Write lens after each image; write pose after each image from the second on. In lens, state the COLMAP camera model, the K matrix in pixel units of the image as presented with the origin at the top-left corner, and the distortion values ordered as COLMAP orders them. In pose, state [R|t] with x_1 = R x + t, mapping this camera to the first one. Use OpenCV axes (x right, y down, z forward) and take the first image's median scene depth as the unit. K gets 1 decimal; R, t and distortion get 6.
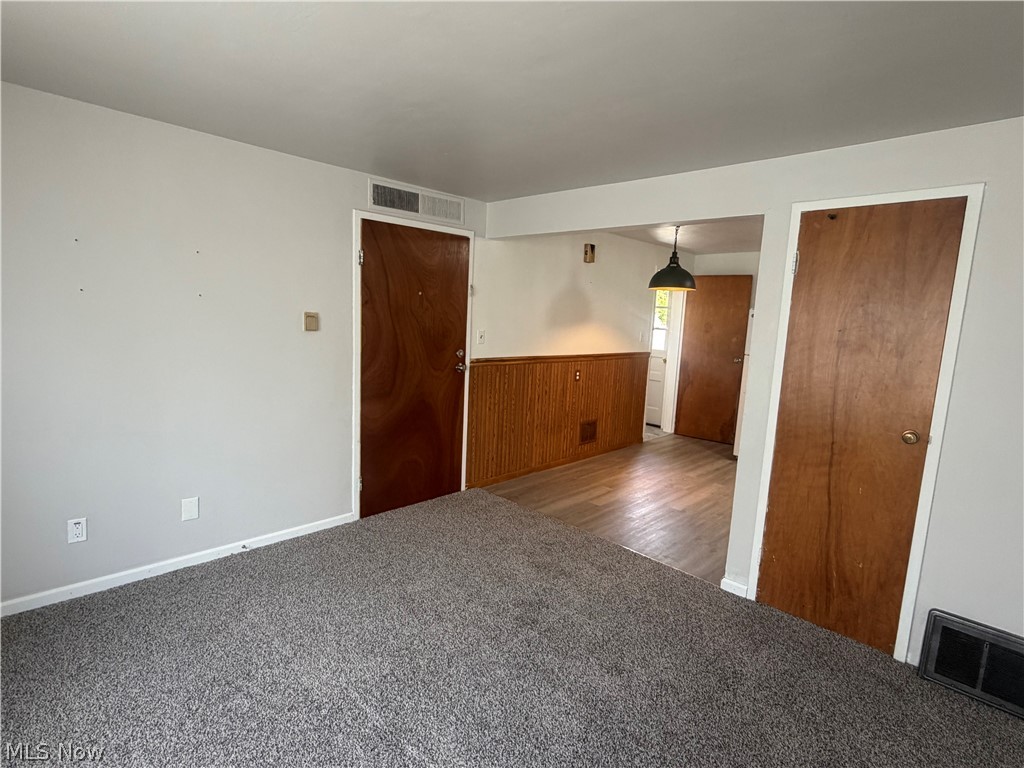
lens RADIAL K [[515.6, 0, 512.0], [0, 515.6, 384.0], [0, 0, 1]] dist [-0.001023, 0.001197]
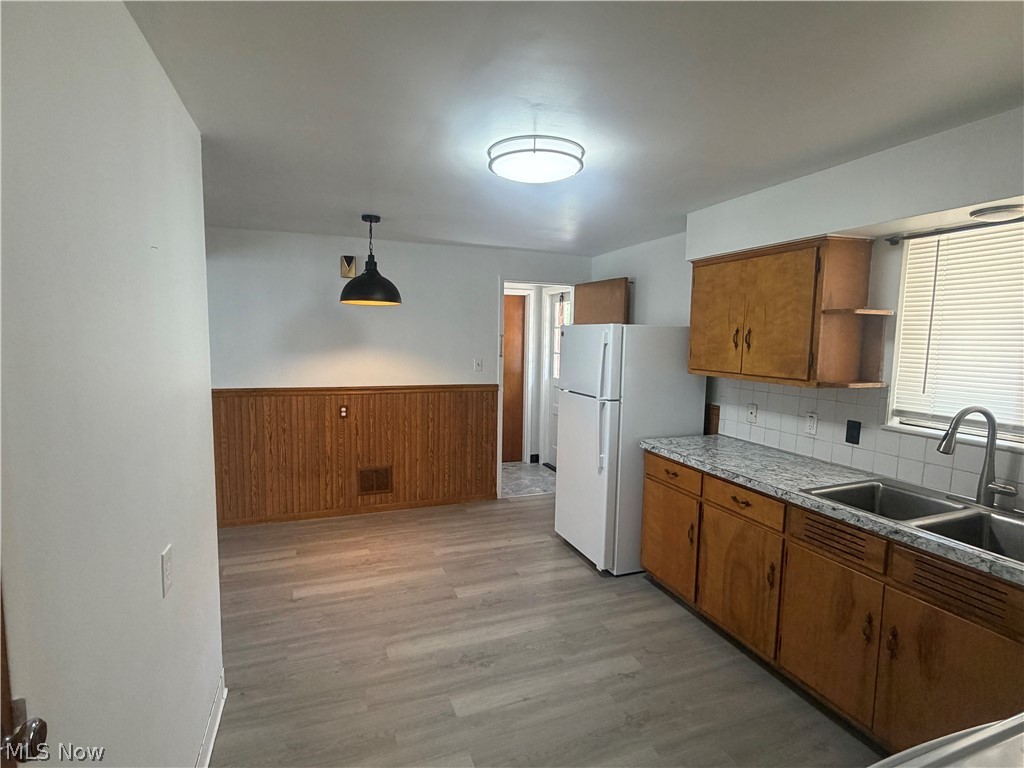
lens RADIAL K [[515.6, 0, 512.0], [0, 515.6, 384.0], [0, 0, 1]] dist [-0.001023, 0.001197]
pose [[0.912989, 0.006240, -0.407937, 0.726929], [-0.030369, 0.998149, -0.052700, -0.025746], [0.406852, 0.060503, 0.911488, 0.348010]]
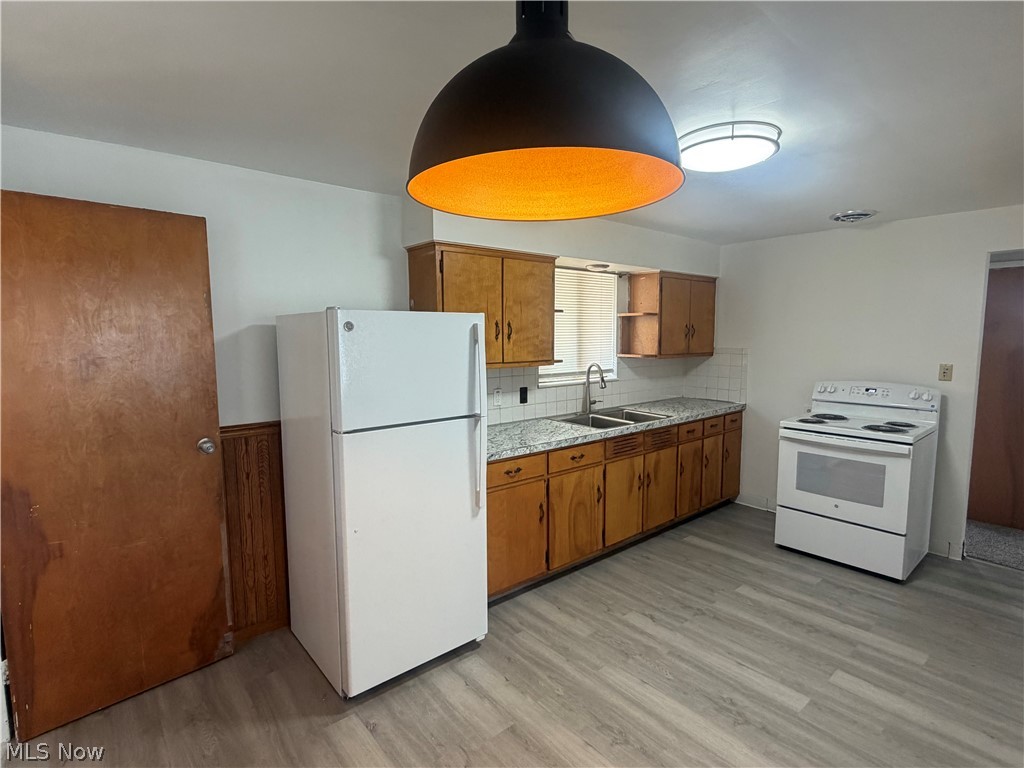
lens RADIAL K [[515.6, 0, 512.0], [0, 515.6, 384.0], [0, 0, 1]] dist [-0.001023, 0.001197]
pose [[0.084258, -0.144561, 0.985902, 0.112674], [0.146464, 0.980470, 0.131247, -0.128768], [-0.985621, 0.133341, 0.103785, 0.890183]]
